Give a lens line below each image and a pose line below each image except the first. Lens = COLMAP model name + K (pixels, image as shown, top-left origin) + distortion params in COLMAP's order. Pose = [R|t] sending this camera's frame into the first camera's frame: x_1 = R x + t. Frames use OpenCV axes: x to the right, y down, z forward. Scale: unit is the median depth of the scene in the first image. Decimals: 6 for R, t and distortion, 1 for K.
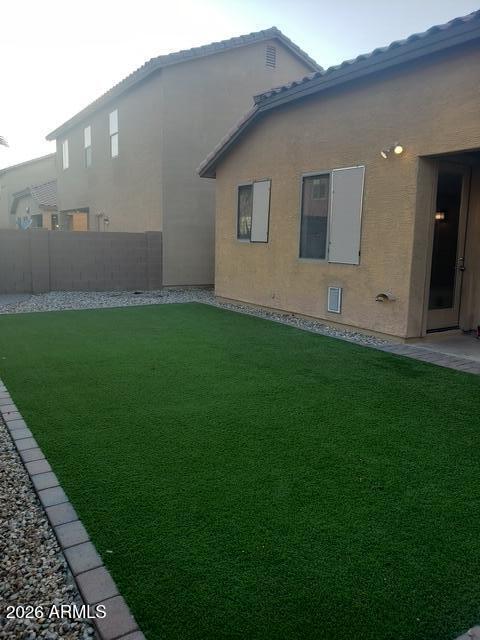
lens RADIAL K [[501.9, 0, 240.0], [0, 501.9, 320.0], [0, 0, 1]] dist [0.009874, 0.040448]
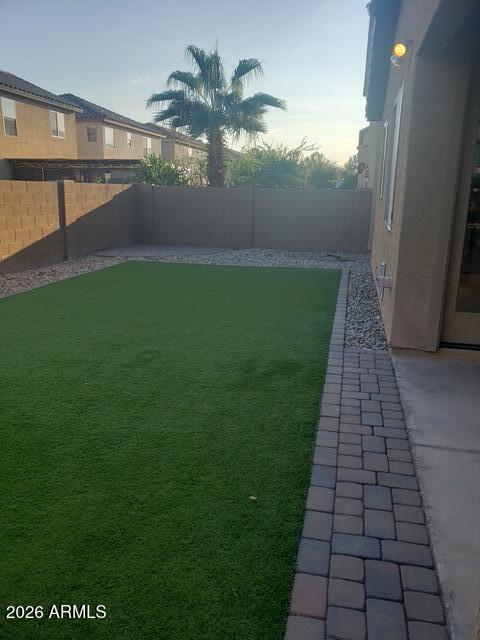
lens RADIAL K [[494.5, 0, 240.5], [0, 494.5, 327.0], [0, 0, 1]] dist [0.021680, -0.011345]
pose [[0.711369, 0.180173, -0.679332, 0.612120], [-0.114898, 0.983391, 0.140500, -0.057694], [0.693364, -0.021893, 0.720255, 0.371949]]
